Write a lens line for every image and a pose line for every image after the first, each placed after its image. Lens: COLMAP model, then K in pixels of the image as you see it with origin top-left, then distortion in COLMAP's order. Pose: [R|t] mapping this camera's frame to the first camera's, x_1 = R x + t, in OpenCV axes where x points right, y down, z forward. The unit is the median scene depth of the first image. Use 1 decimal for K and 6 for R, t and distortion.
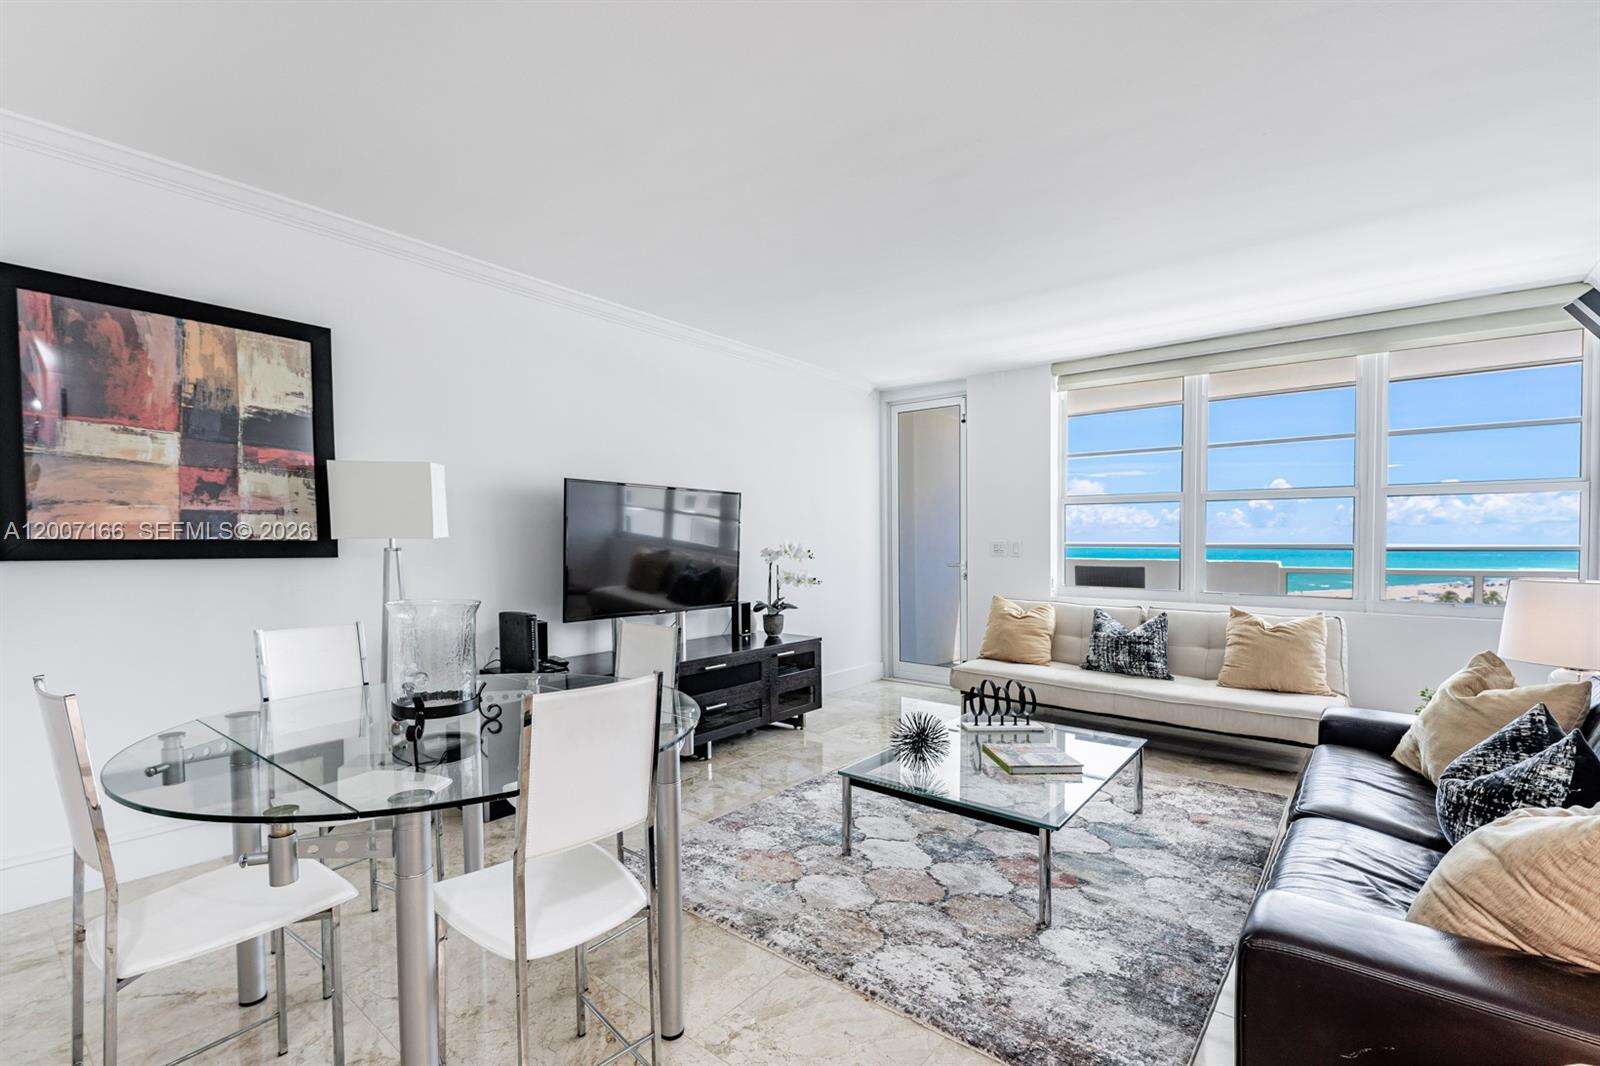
lens RADIAL K [[703.5, 0, 788.6], [0, 703.5, 546.4], [0, 0, 1]] dist [0.005108, -0.001478]
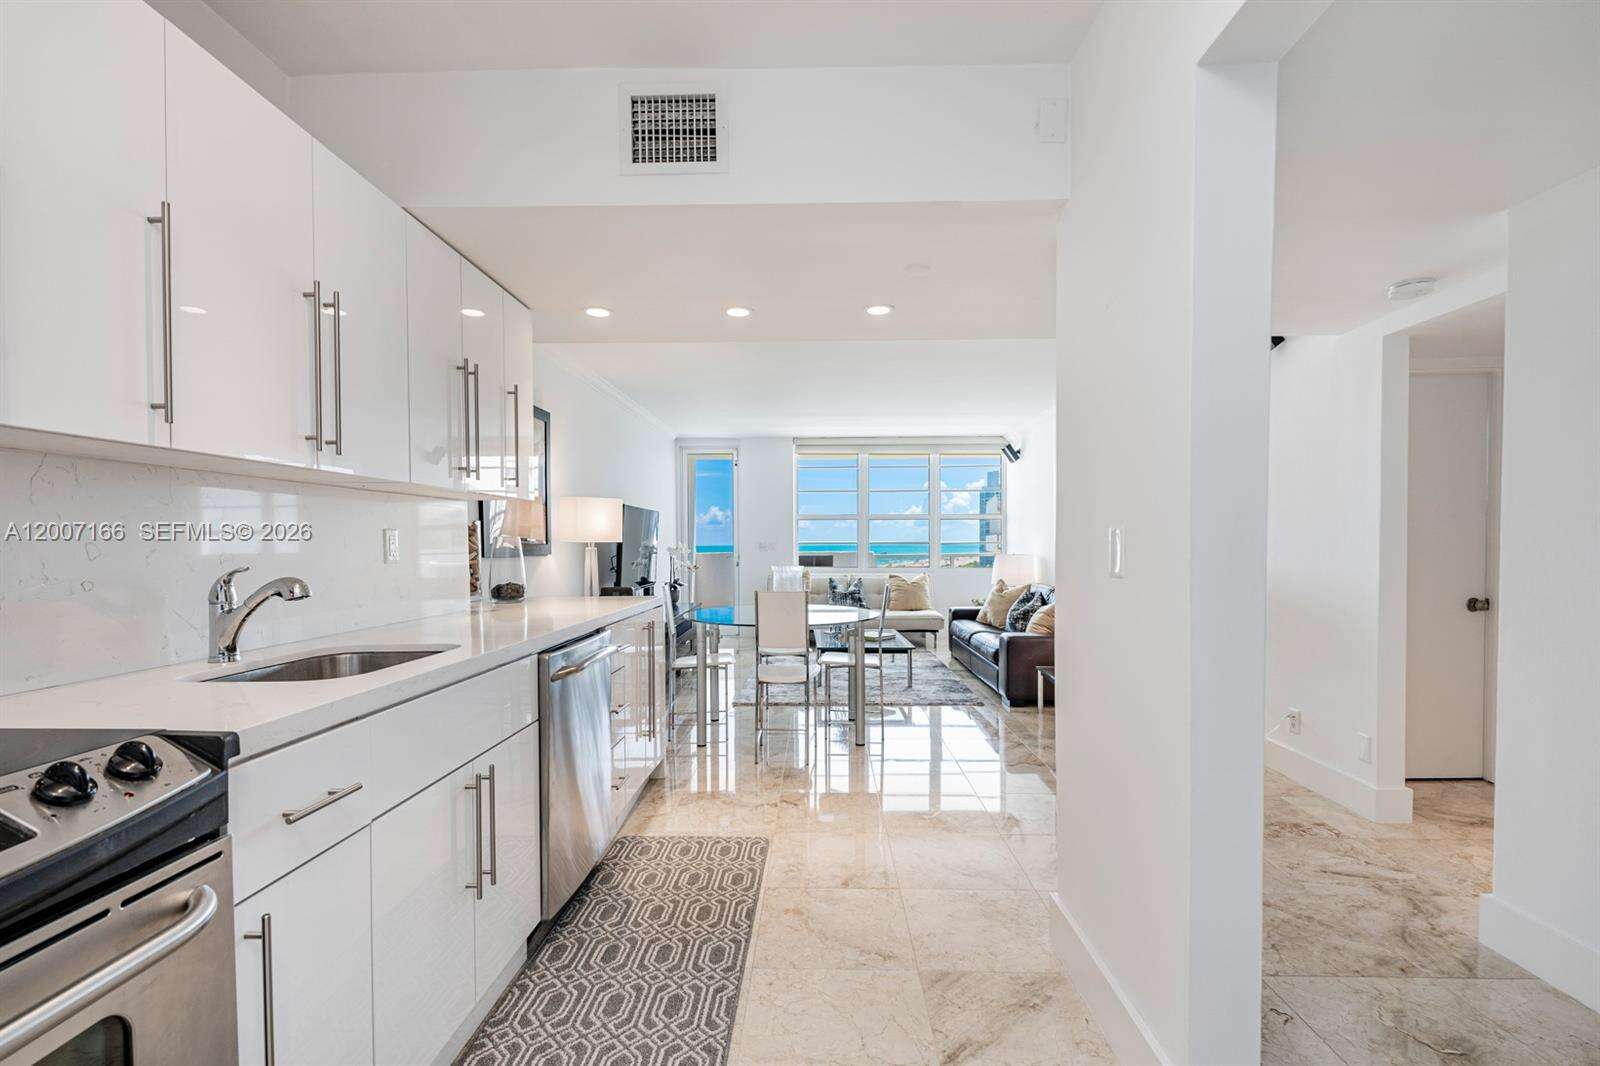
lens RADIAL K [[703.5, 0, 795.9], [0, 703.5, 544.8], [0, 0, 1]] dist [0.005108, -0.001478]
pose [[0.785146, -0.010208, 0.619227, -0.814125], [0.011222, 0.999934, 0.002254, -0.002516], [-0.619209, 0.005179, 0.785209, -0.412637]]
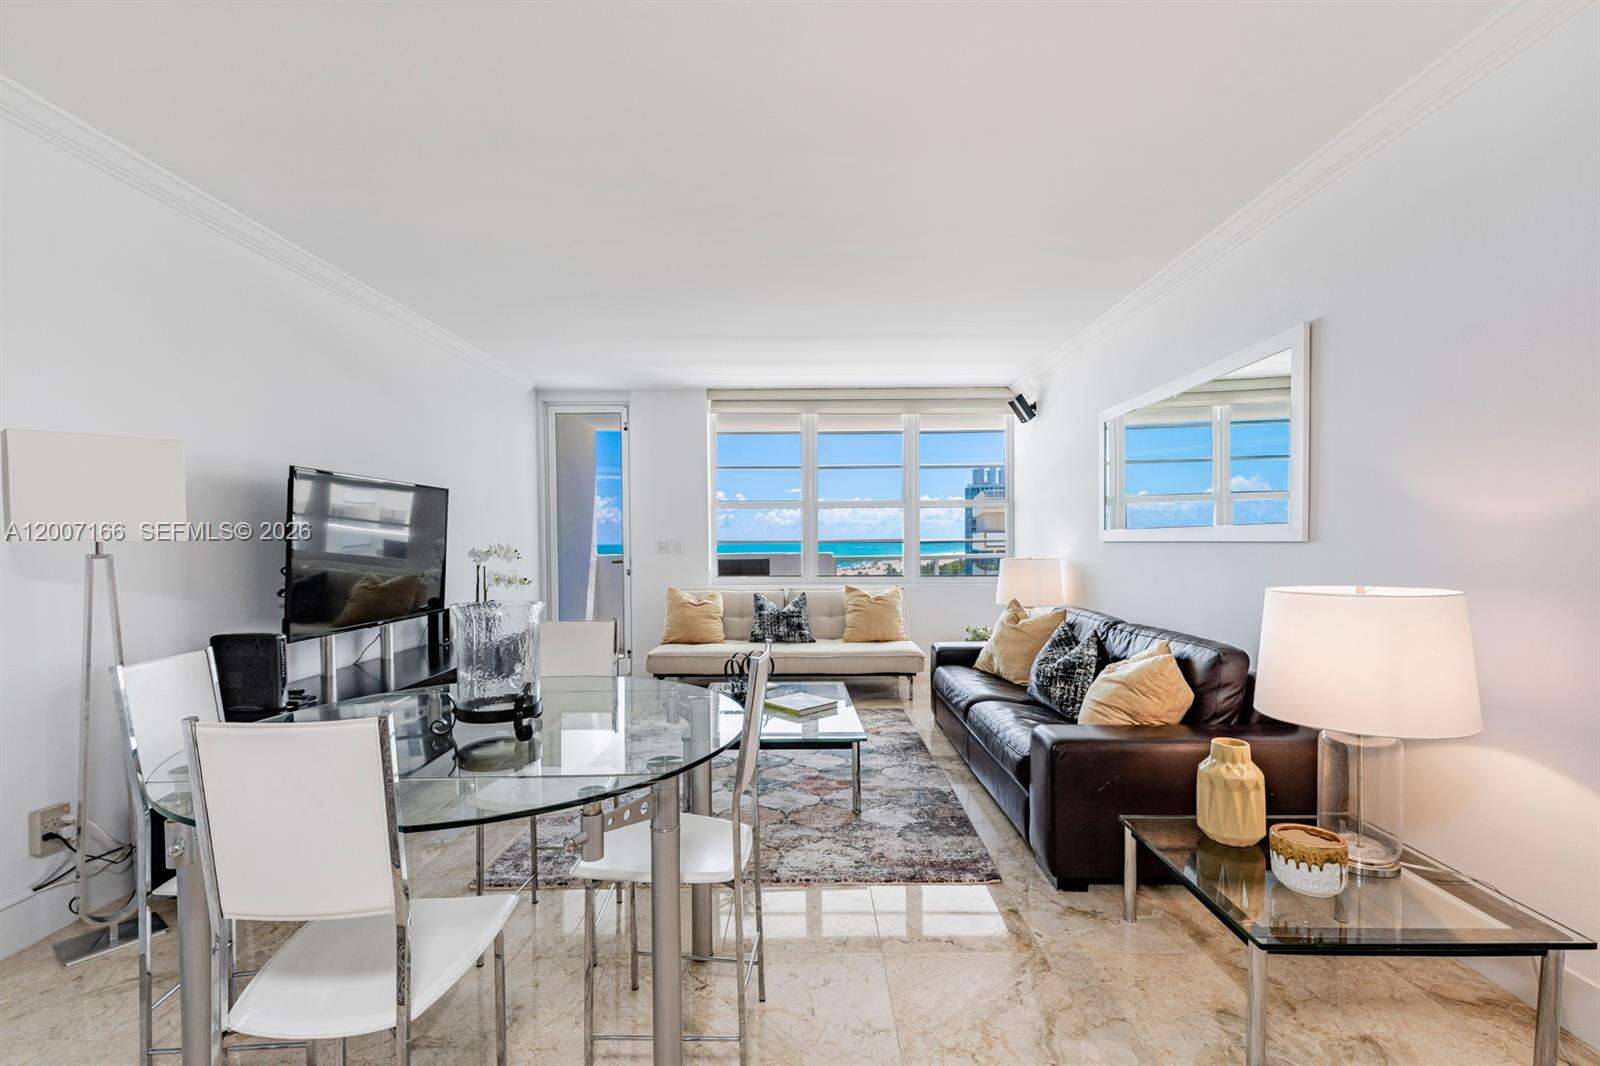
lens RADIAL K [[703.5, 0, 795.7], [0, 703.5, 541.6], [0, 0, 1]] dist [0.005108, -0.001478]
pose [[0.772805, -0.010835, 0.634551, -0.313374], [0.013613, 0.999907, 0.000493, -0.001812], [-0.634497, 0.008257, 0.772881, -0.006751]]
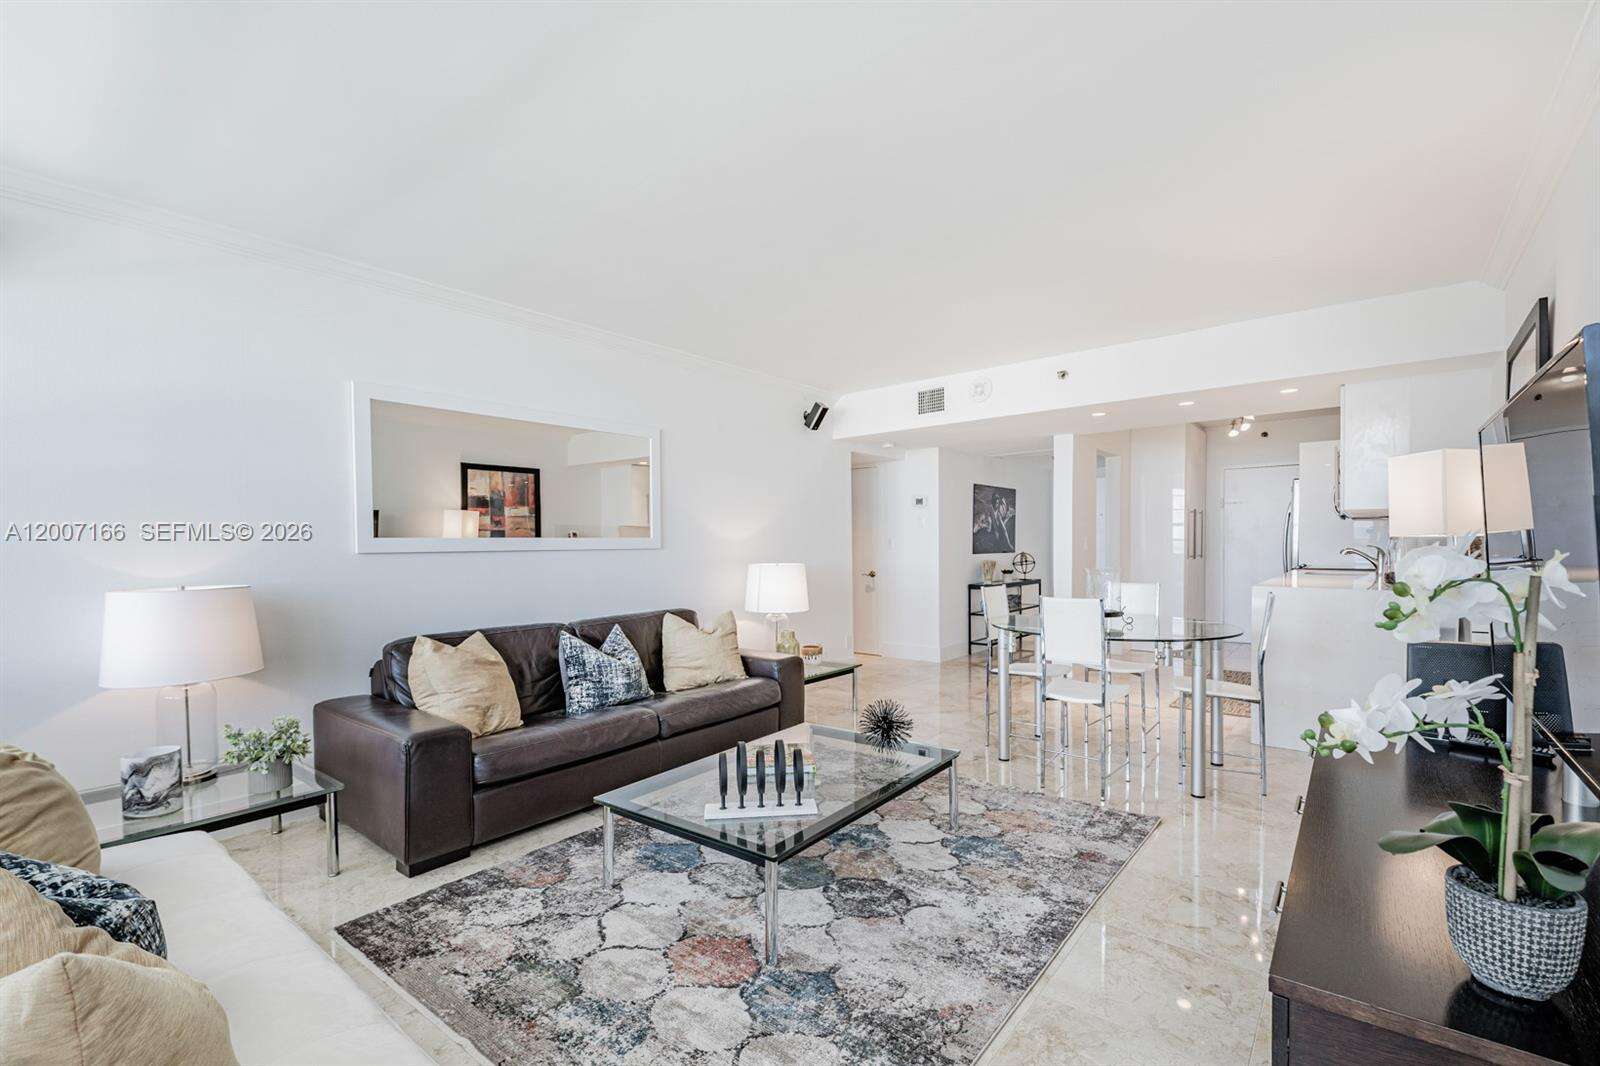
lens RADIAL K [[703.5, 0, 795.3], [0, 703.5, 559.8], [0, 0, 1]] dist [0.005108, -0.001478]
pose [[-0.999816, 0.006979, -0.017868, 0.214414], [0.006469, 0.999575, 0.028419, -0.008775], [0.018059, 0.028298, -0.999436, 1.284342]]
